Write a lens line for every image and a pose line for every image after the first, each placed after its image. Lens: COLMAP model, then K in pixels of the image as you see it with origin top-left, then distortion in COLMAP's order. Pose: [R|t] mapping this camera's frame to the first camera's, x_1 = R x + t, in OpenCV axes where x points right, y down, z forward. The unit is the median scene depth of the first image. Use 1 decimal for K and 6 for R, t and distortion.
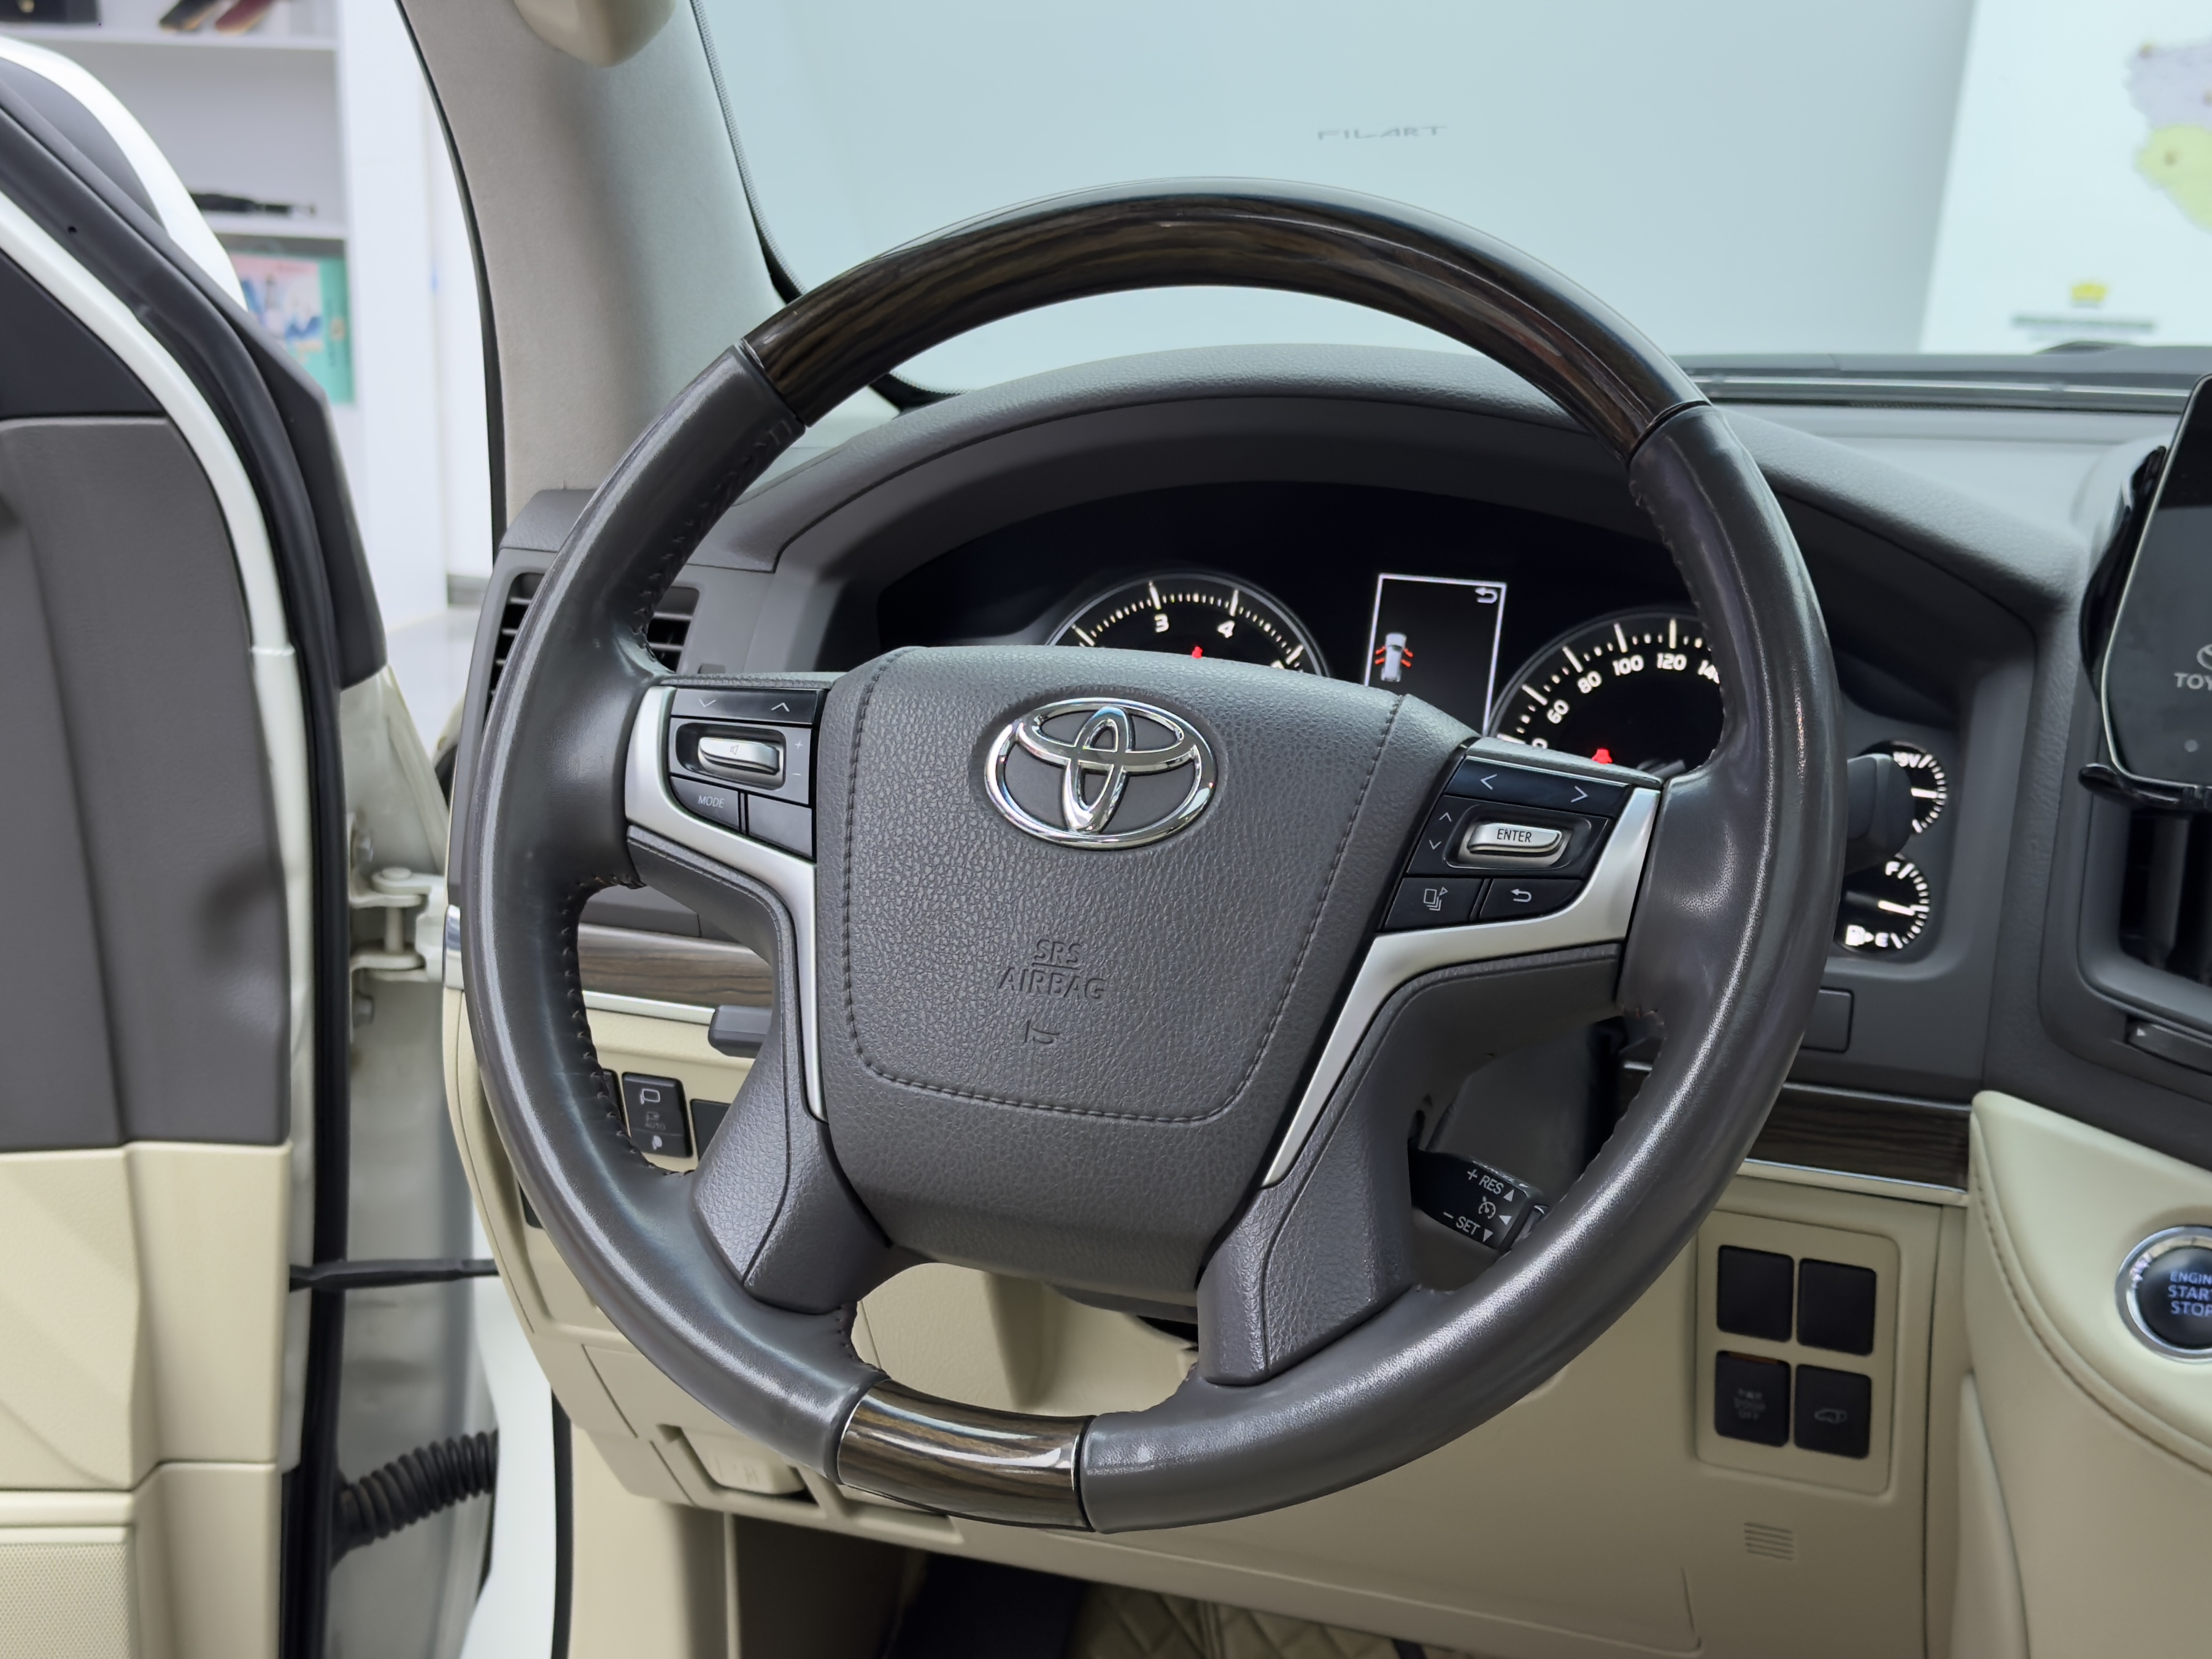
lens RADIAL K [[3561.6, 0, 1102.9], [0, 3561.6, 829.5], [0, 0, 1]] dist [0.137728, 0.000000]
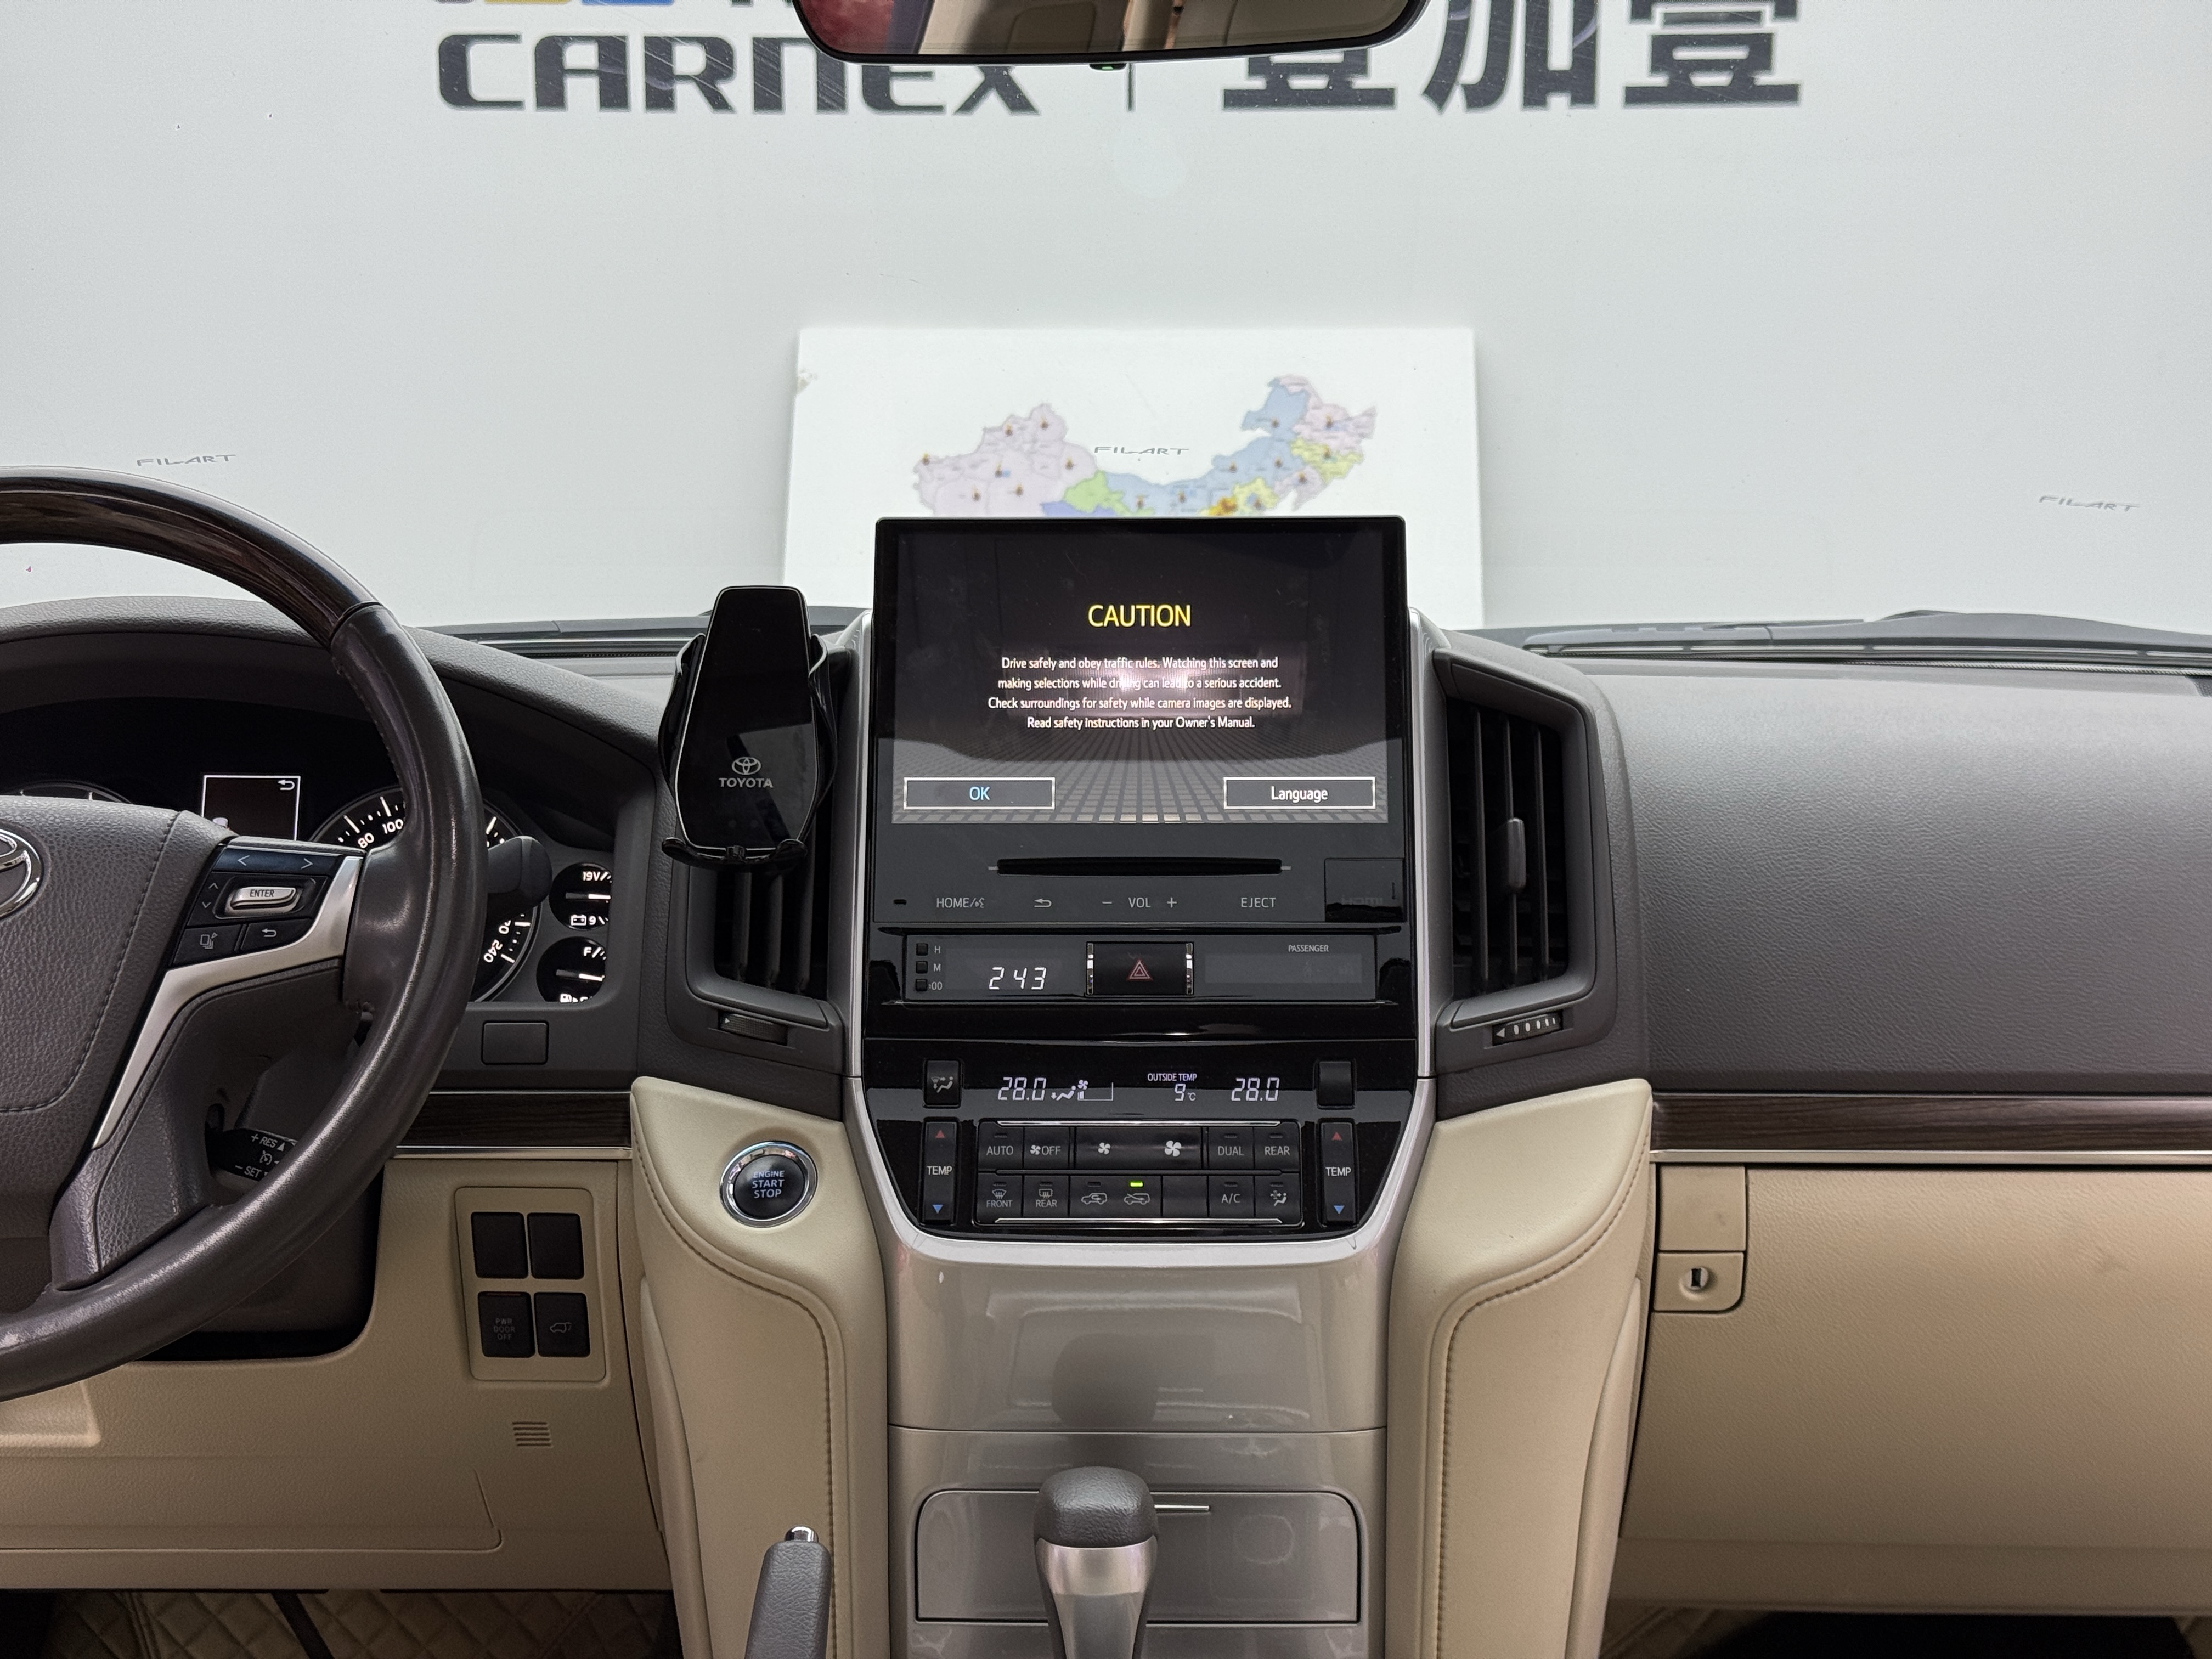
lens RADIAL K [[3001.1, 0, 1111.4], [0, 3001.1, 833.8], [0, 0, 1]] dist [0.114017, 0.000000]
pose [[0.944310, -0.063039, 0.322962, 0.042898], [0.091986, 0.992921, -0.075149, 0.100109], [-0.315938, 0.100672, 0.943424, -0.282723]]
